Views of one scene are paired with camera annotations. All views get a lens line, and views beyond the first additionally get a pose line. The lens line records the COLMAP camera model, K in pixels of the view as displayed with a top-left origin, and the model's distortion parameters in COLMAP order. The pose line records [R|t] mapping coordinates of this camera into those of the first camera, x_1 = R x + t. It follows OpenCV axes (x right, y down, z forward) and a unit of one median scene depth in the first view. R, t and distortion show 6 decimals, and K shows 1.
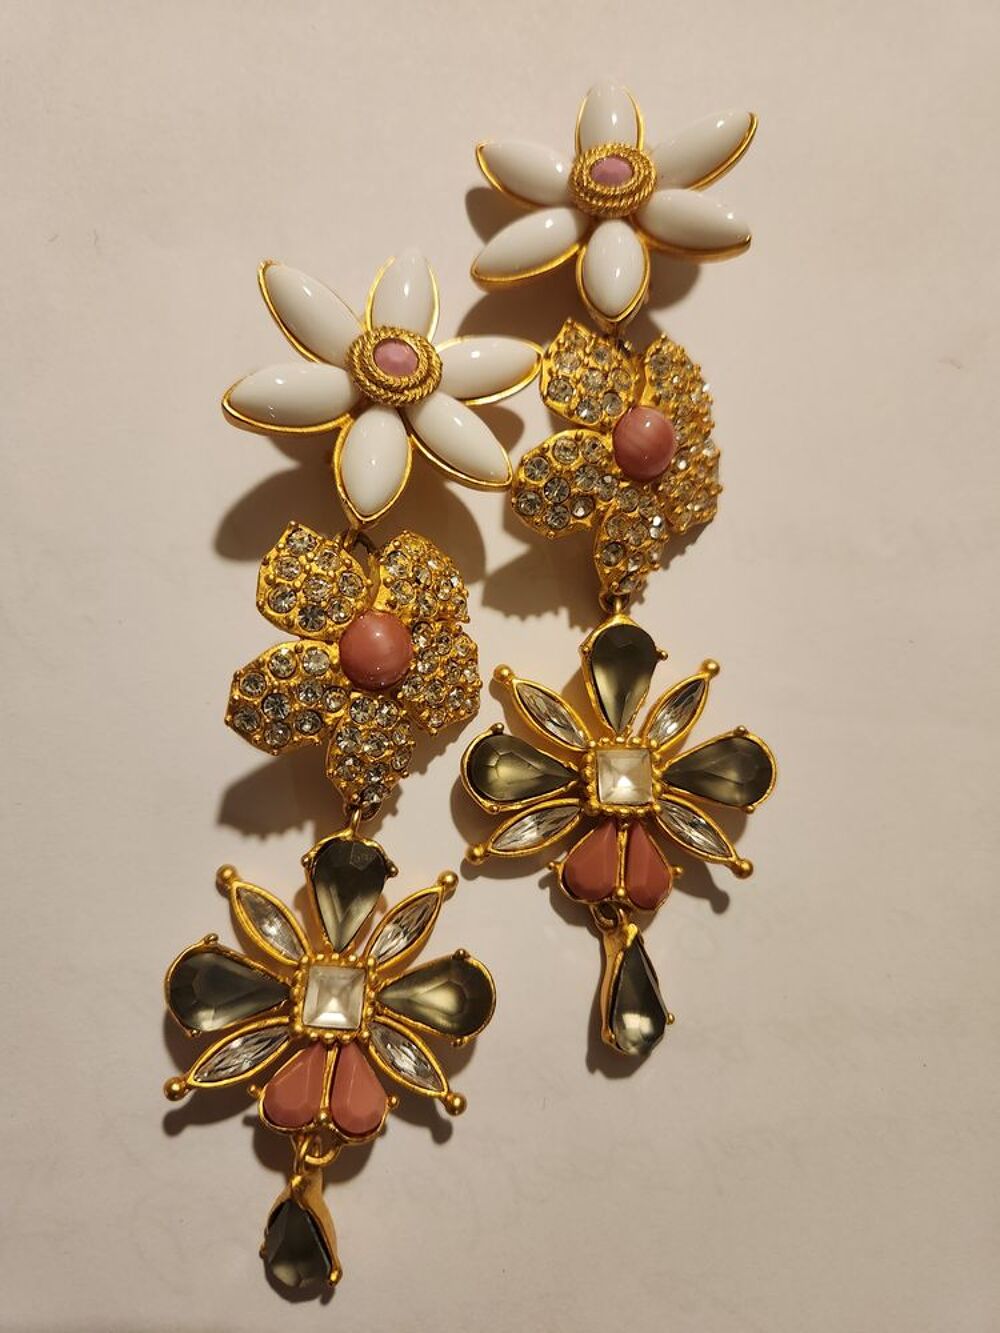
lens RADIAL K [[965.3, 0, 500.0], [0, 965.3, 666.5], [0, 0, 1]] dist [-0.033759, -0.000439]
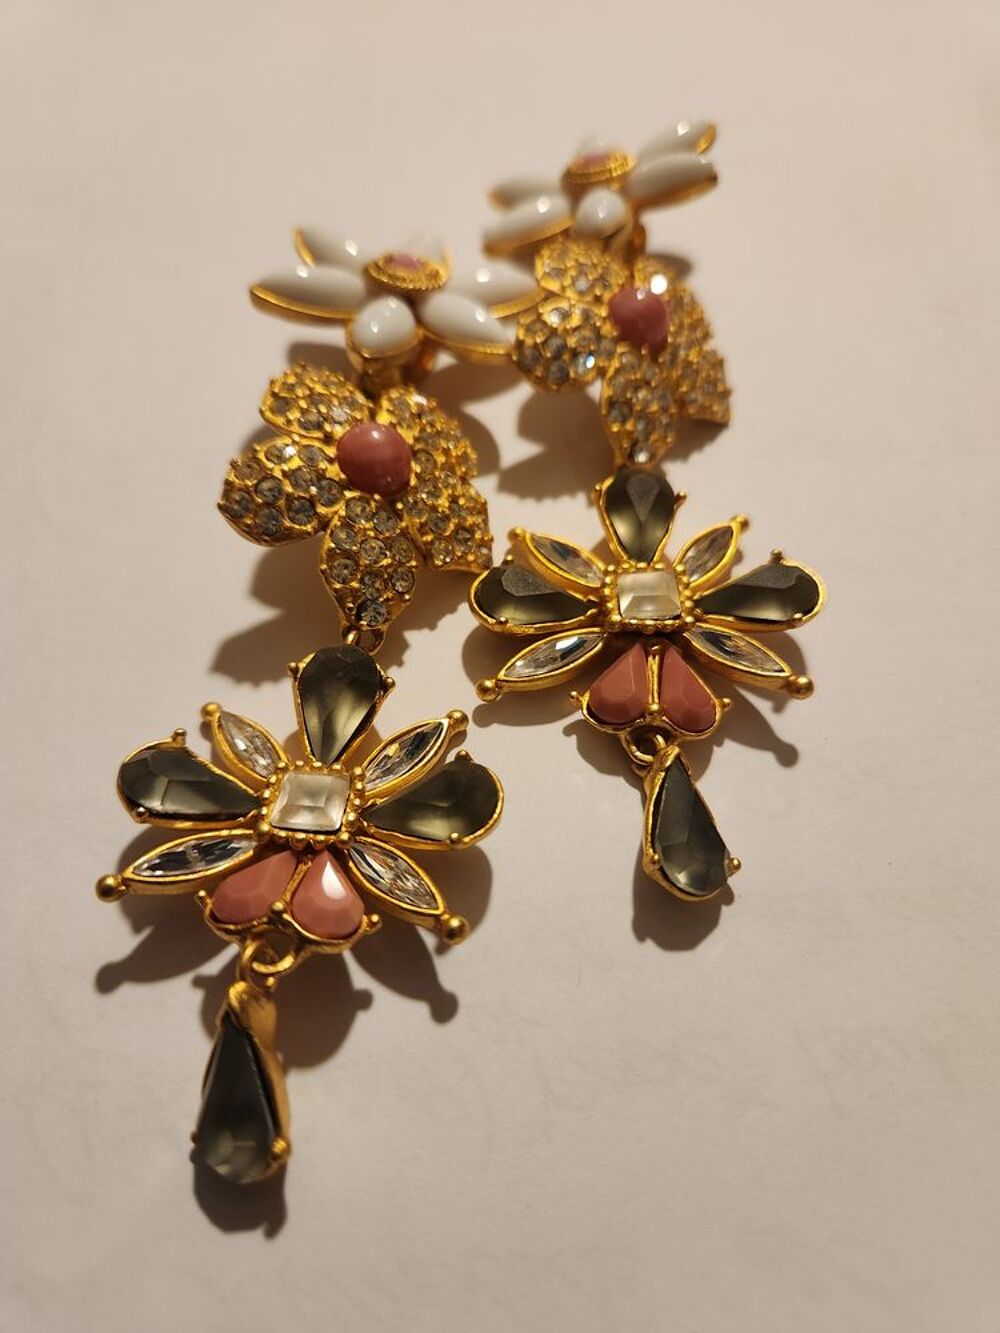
lens RADIAL K [[999.3, 0, 500.0], [0, 999.3, 666.5], [0, 0, 1]] dist [-0.032899, 0.001100]
pose [[0.990726, -0.075646, -0.112867, 0.092069], [0.017062, 0.893373, -0.448991, 0.591680], [0.134797, 0.442902, 0.886379, 0.182263]]
